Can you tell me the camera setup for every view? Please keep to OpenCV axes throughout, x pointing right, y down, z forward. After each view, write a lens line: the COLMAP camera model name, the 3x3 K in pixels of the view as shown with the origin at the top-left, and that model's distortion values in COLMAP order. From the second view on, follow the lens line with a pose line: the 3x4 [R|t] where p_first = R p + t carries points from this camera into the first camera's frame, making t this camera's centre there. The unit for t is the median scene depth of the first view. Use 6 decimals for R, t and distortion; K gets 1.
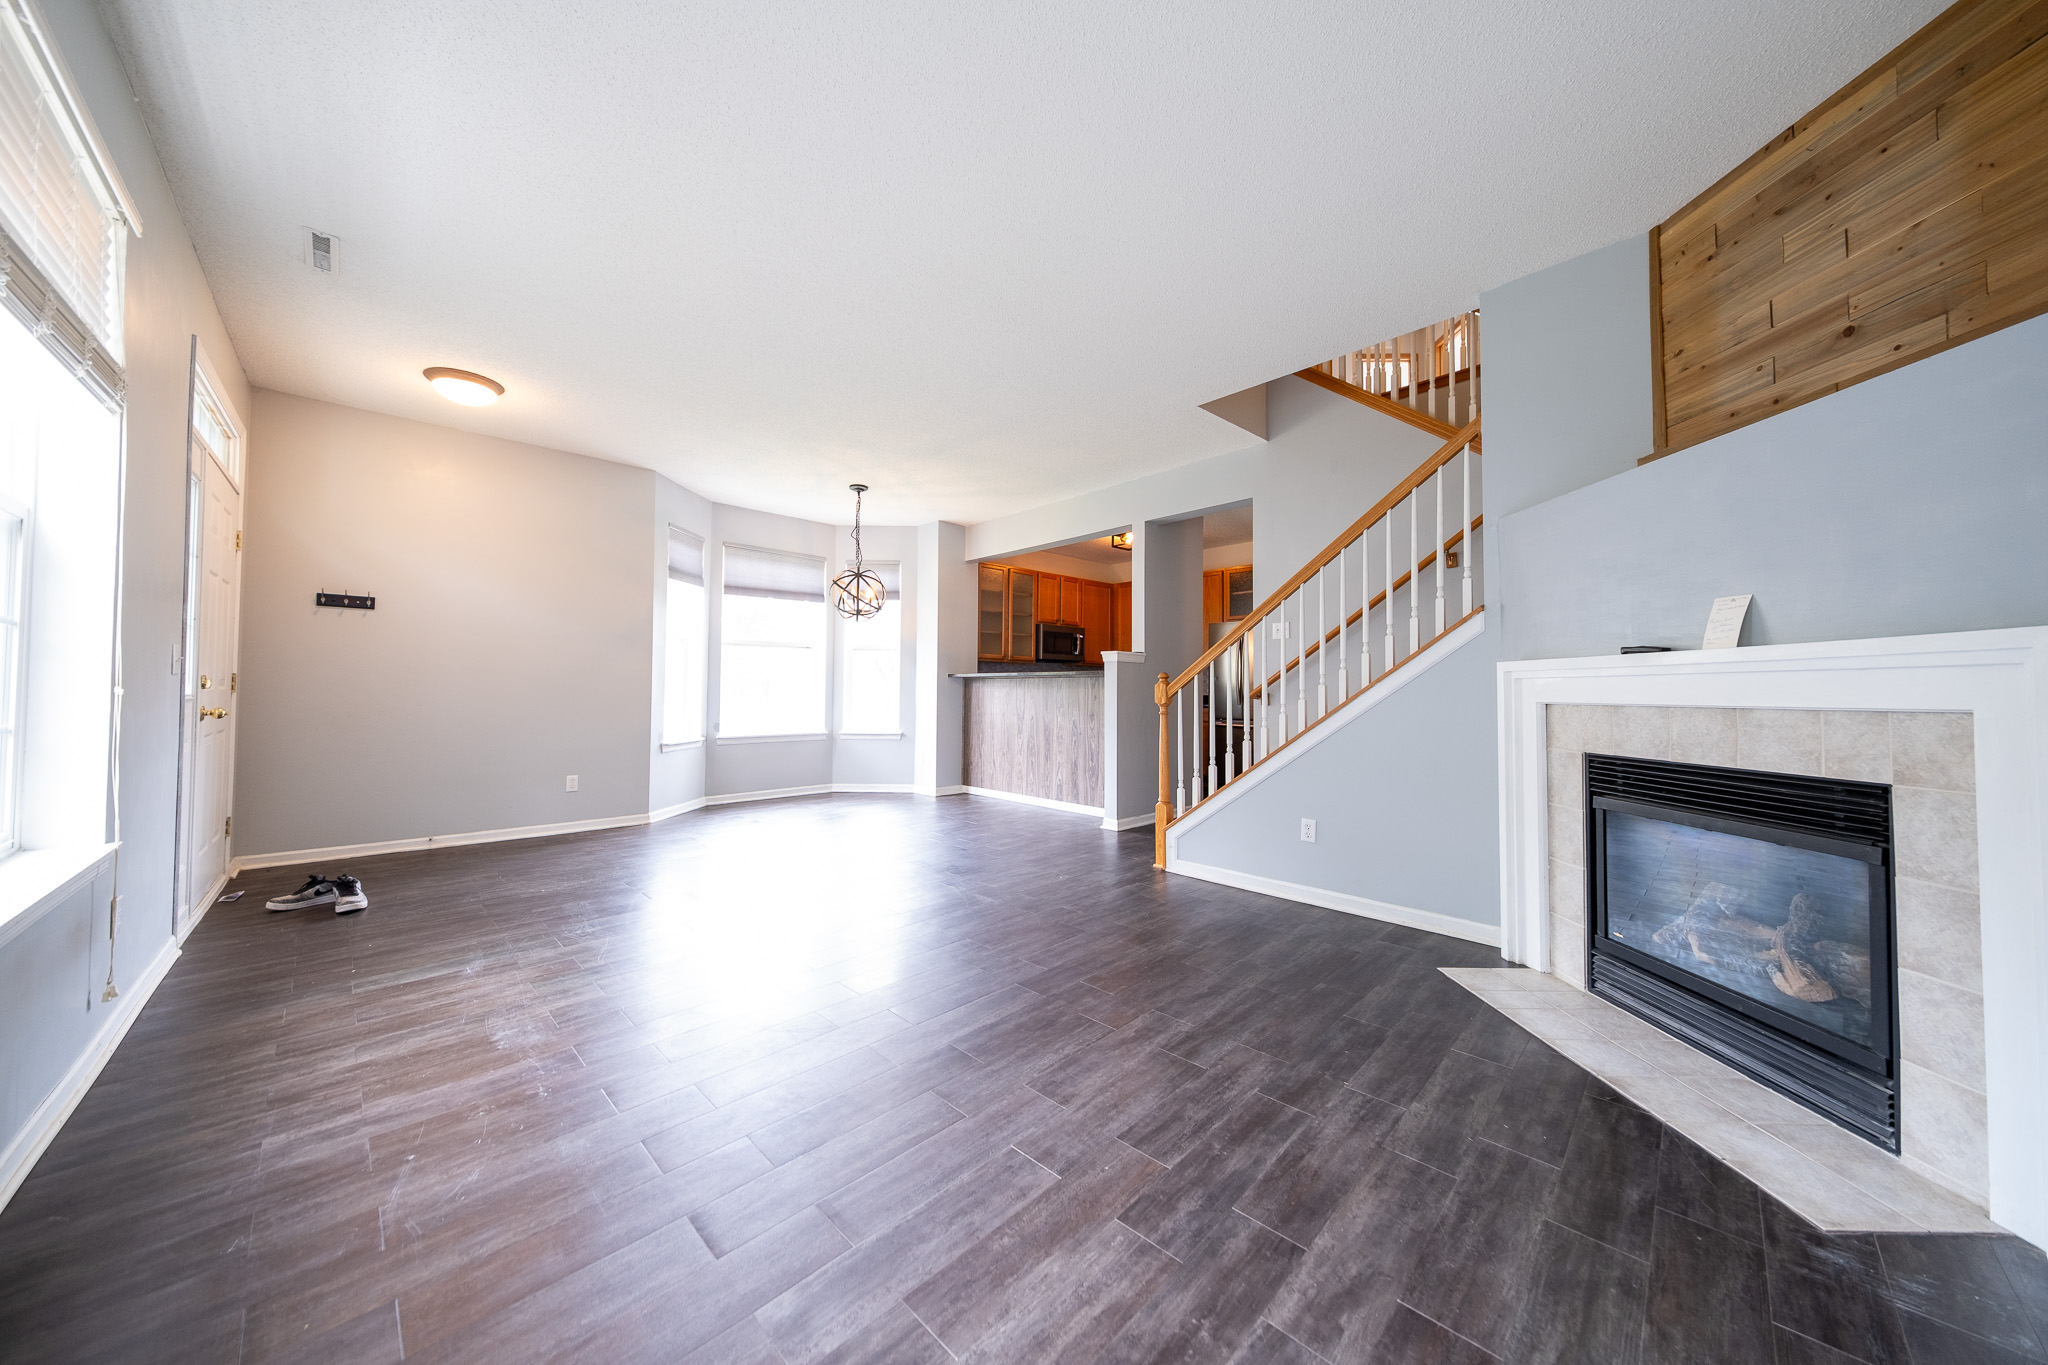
lens RADIAL K [[691.5, 0, 1015.8], [0, 691.5, 674.7], [0, 0, 1]] dist [0.014032, -0.004626]
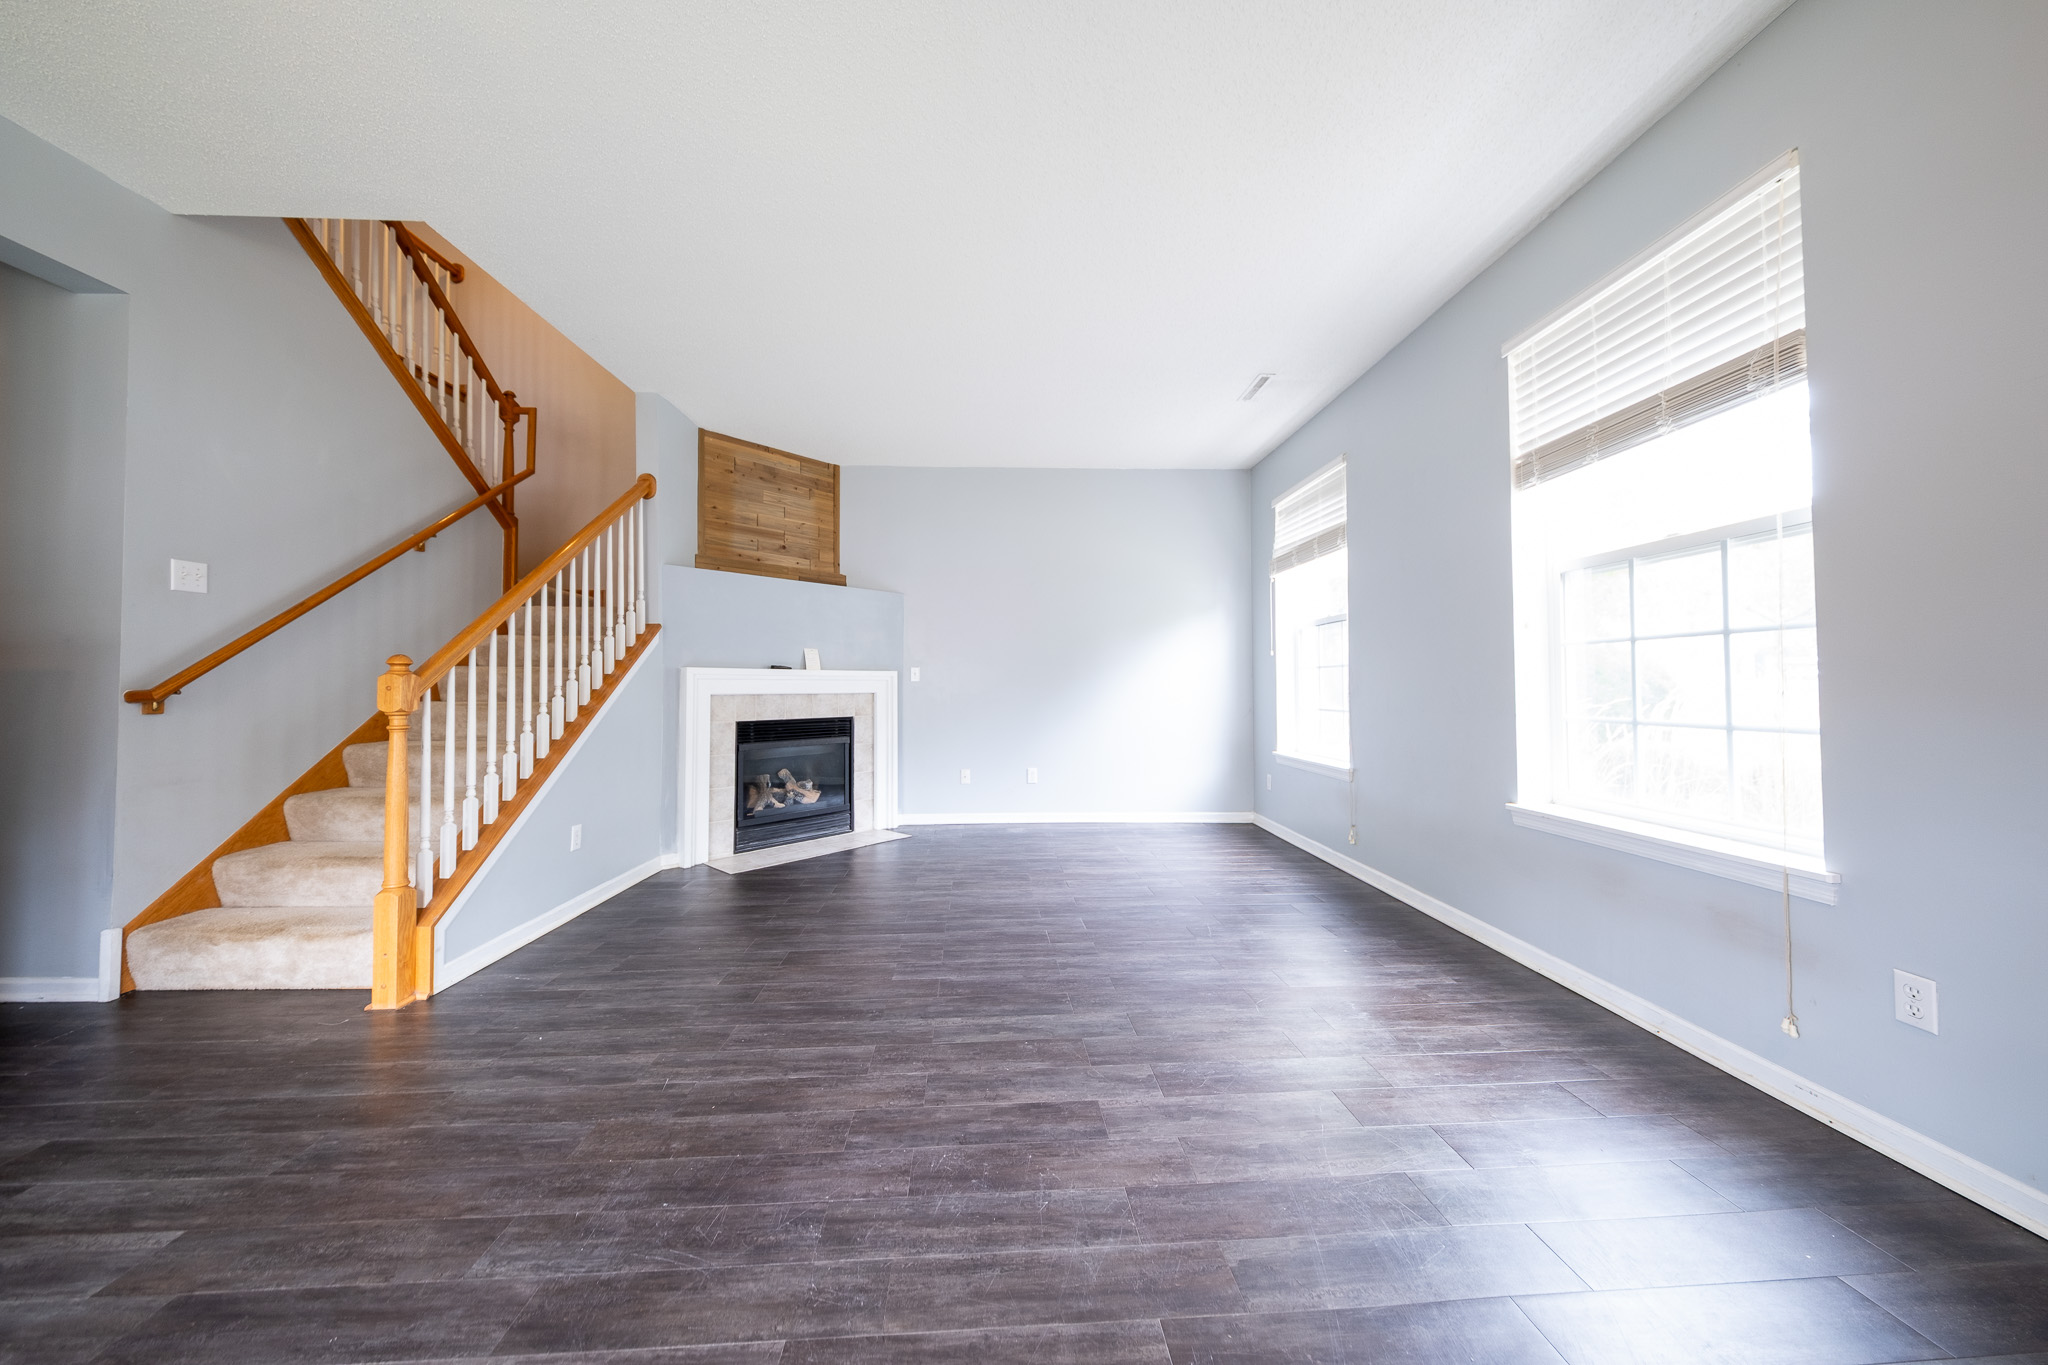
lens RADIAL K [[688.6, 0, 1021.7], [0, 688.6, 674.1], [0, 0, 1]] dist [0.010315, -0.004656]
pose [[-0.754848, 0.009045, 0.655838, -0.379604], [-0.019219, 0.999171, -0.035900, 0.016366], [-0.655618, -0.039704, -0.754048, 0.784203]]
